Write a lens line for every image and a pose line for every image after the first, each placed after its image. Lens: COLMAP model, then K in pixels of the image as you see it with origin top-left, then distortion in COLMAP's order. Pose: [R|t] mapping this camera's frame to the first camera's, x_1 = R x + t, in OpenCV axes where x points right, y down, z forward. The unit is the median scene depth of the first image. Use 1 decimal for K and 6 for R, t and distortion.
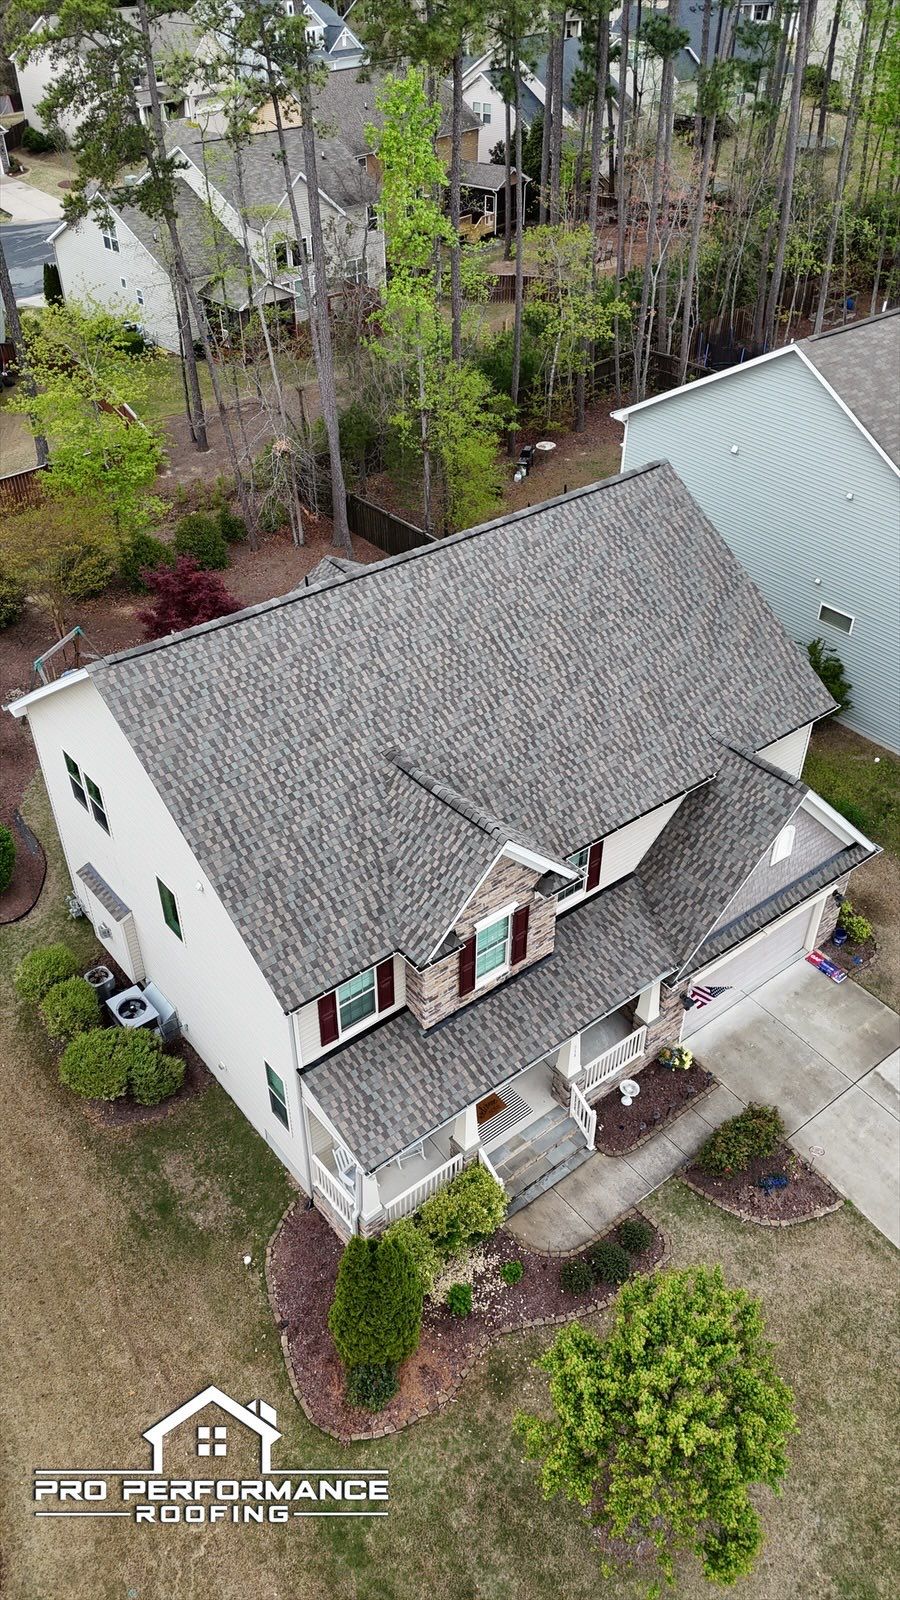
lens RADIAL K [[1181.4, 0, 440.3], [0, 1181.4, 793.6], [0, 0, 1]] dist [0.079888, -0.075699]
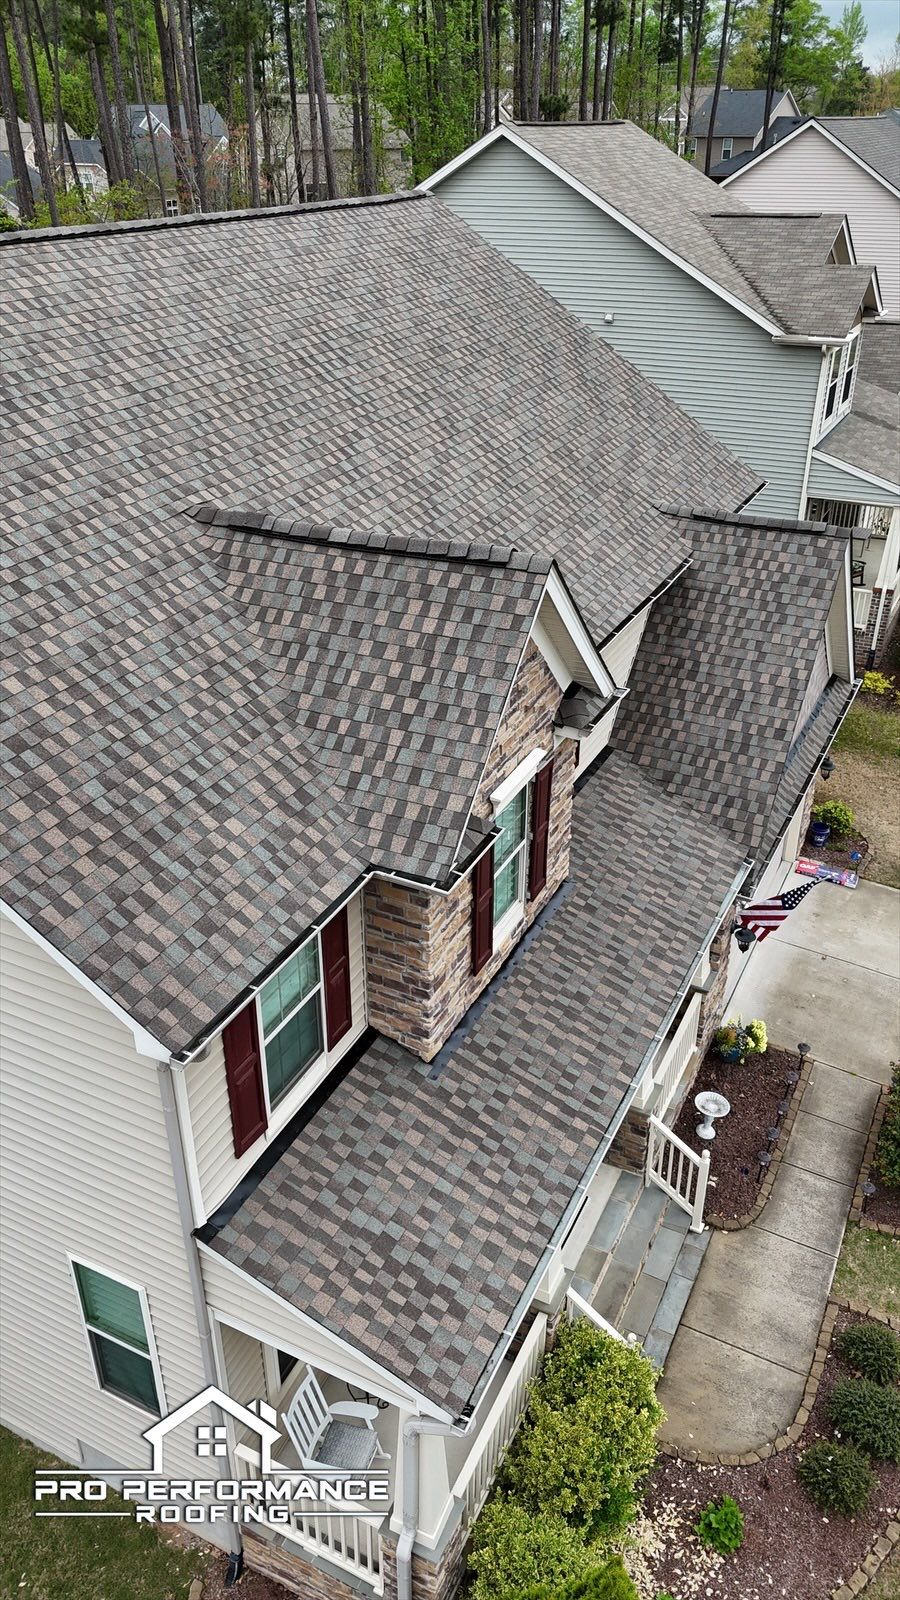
lens RADIAL K [[1181.4, 0, 444.3], [0, 1181.4, 800.6], [0, 0, 1]] dist [0.079888, -0.075699]
pose [[0.906570, -0.208058, 0.367208, -0.153398], [0.260125, 0.960596, -0.097933, 0.147709], [-0.332363, 0.184303, 0.924969, 0.552207]]
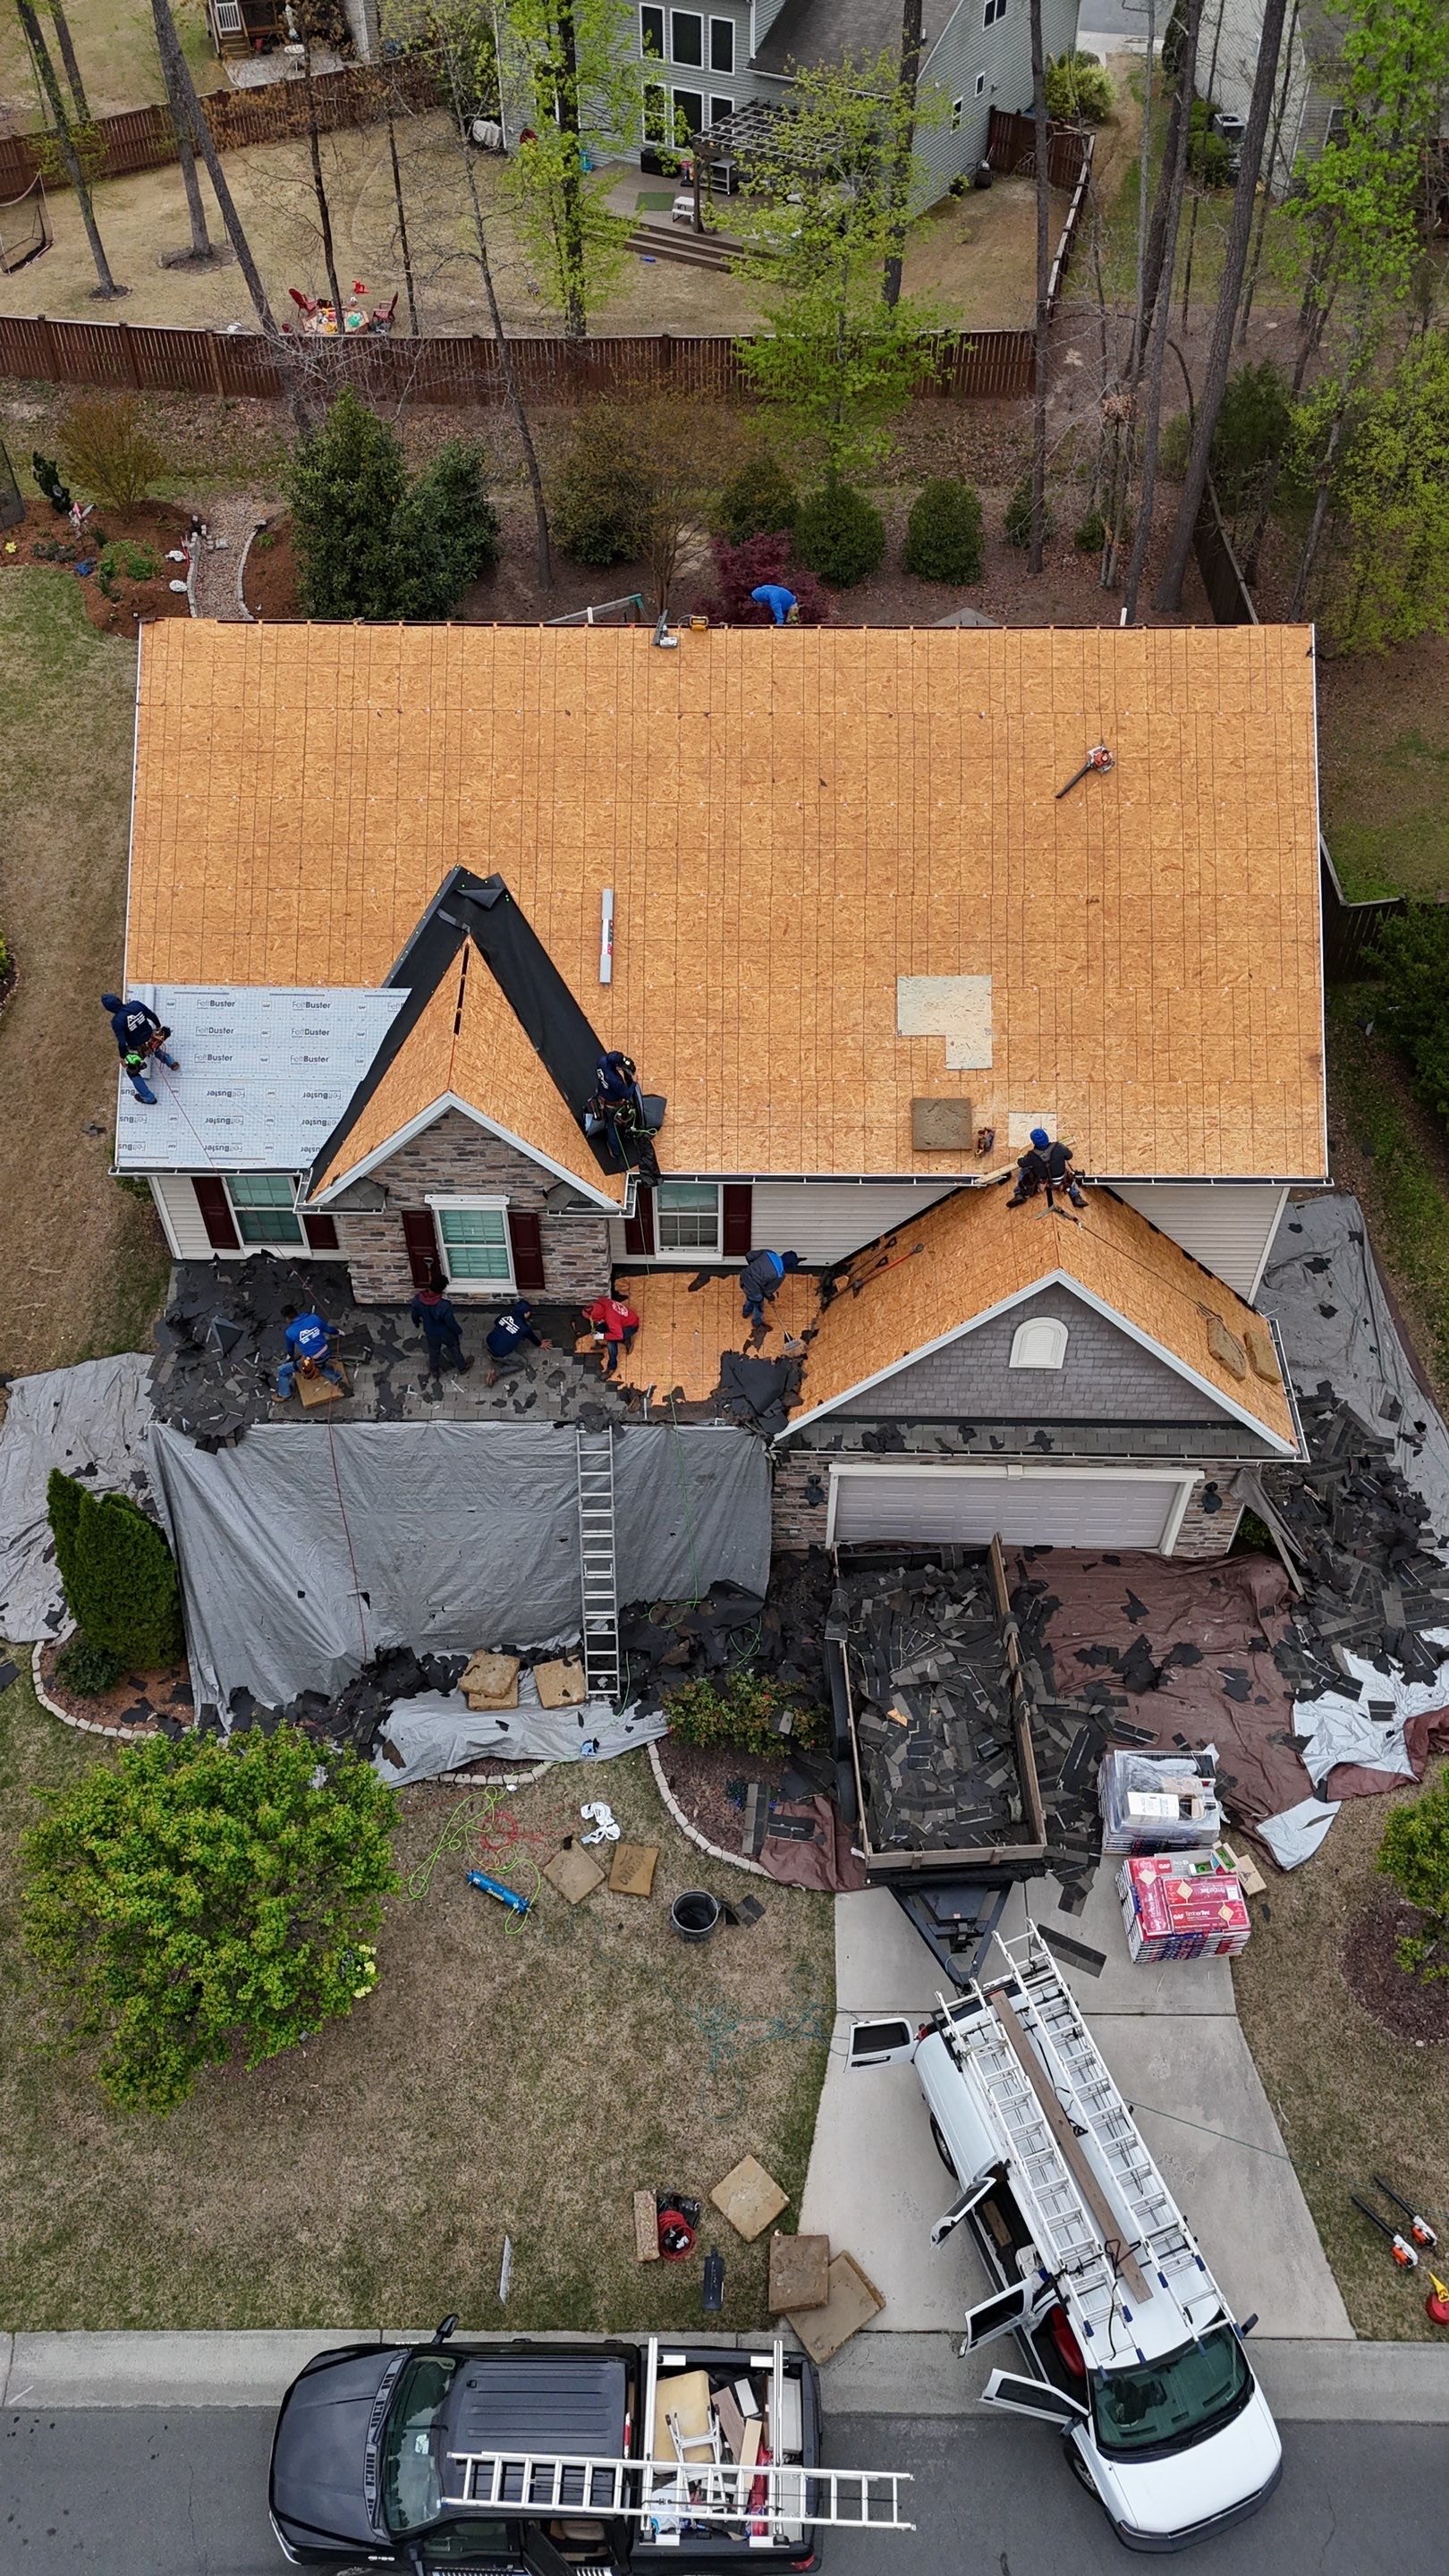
lens RADIAL K [[1902.0, 0, 717.8], [0, 1902.0, 1280.3], [0, 0, 1]] dist [0.079888, -0.075699]
pose [[0.774094, 0.476889, -0.416359, 0.600685], [-0.390909, 0.877390, 0.278166, -0.201118], [0.497964, -0.052568, 0.865603, 0.145136]]
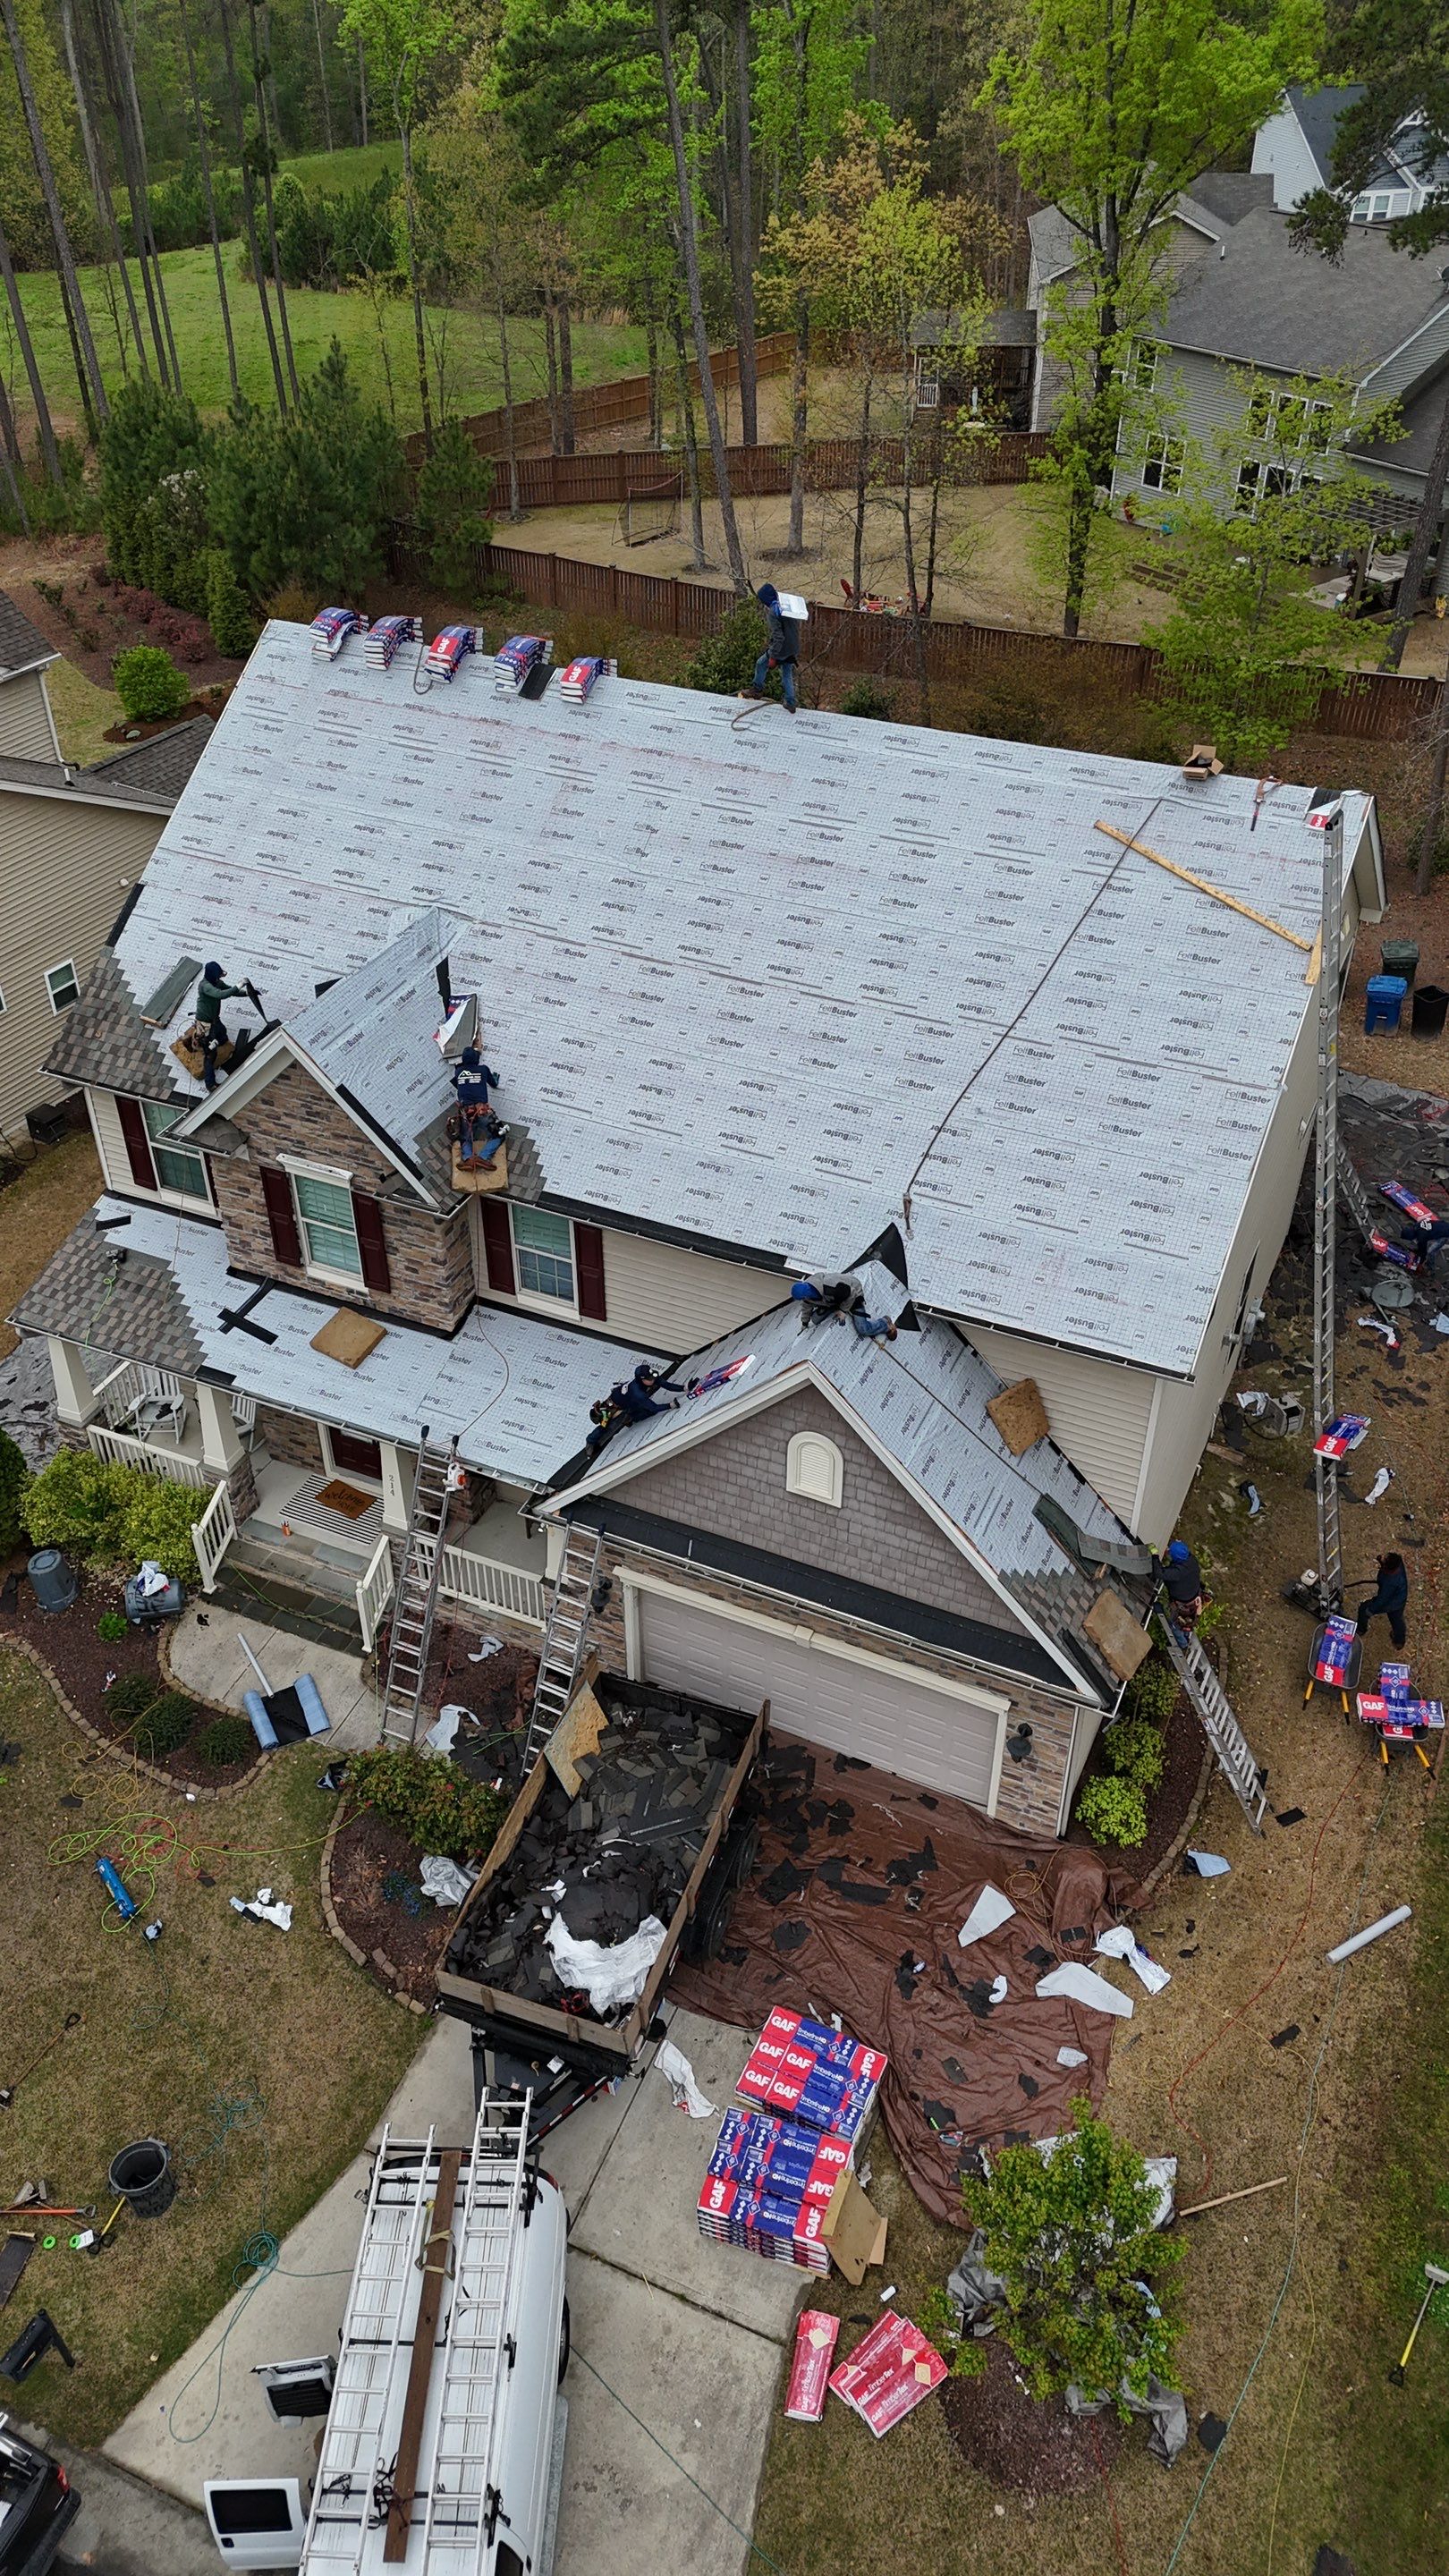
lens RADIAL K [[1902.0, 0, 717.3], [0, 1902.0, 1276.4], [0, 0, 1]] dist [0.079888, -0.075699]
pose [[0.451239, 0.539571, -0.710806, 0.895669], [-0.547428, 0.796405, 0.257026, -0.231702], [0.704774, 0.273135, 0.654745, 0.473777]]
